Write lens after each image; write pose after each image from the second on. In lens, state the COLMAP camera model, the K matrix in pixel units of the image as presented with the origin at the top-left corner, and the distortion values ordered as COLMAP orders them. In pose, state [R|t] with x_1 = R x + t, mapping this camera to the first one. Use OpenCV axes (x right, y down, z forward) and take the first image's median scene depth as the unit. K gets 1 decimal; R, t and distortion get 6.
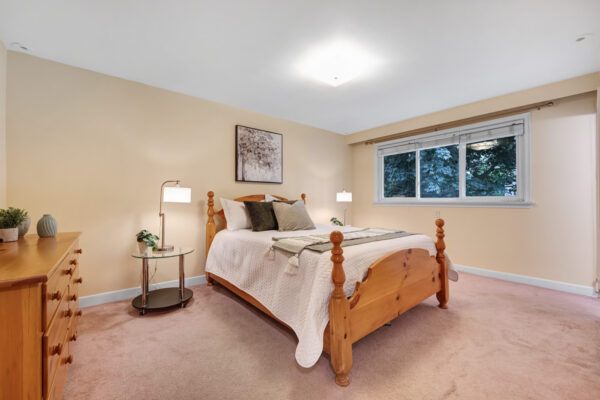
lens RADIAL K [[247.9, 0, 299.5], [0, 247.9, 199.0], [0, 0, 1]] dist [-0.016149, 0.001957]
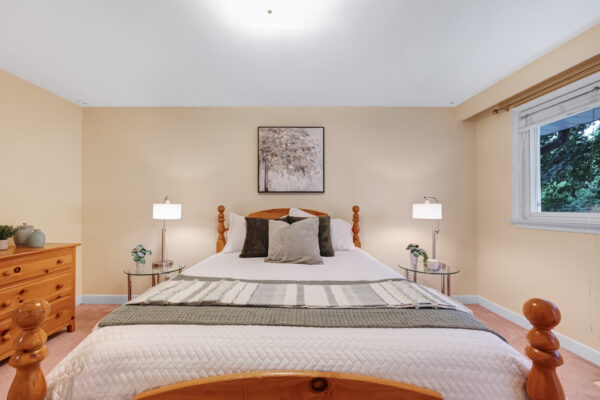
lens RADIAL K [[247.9, 0, 299.0], [0, 247.9, 203.3], [0, 0, 1]] dist [-0.016149, 0.001957]
pose [[0.767494, -0.007806, -0.641008, 0.374861], [0.002602, 0.999956, -0.009061, -0.025456], [0.641051, 0.005286, 0.767480, 0.406640]]
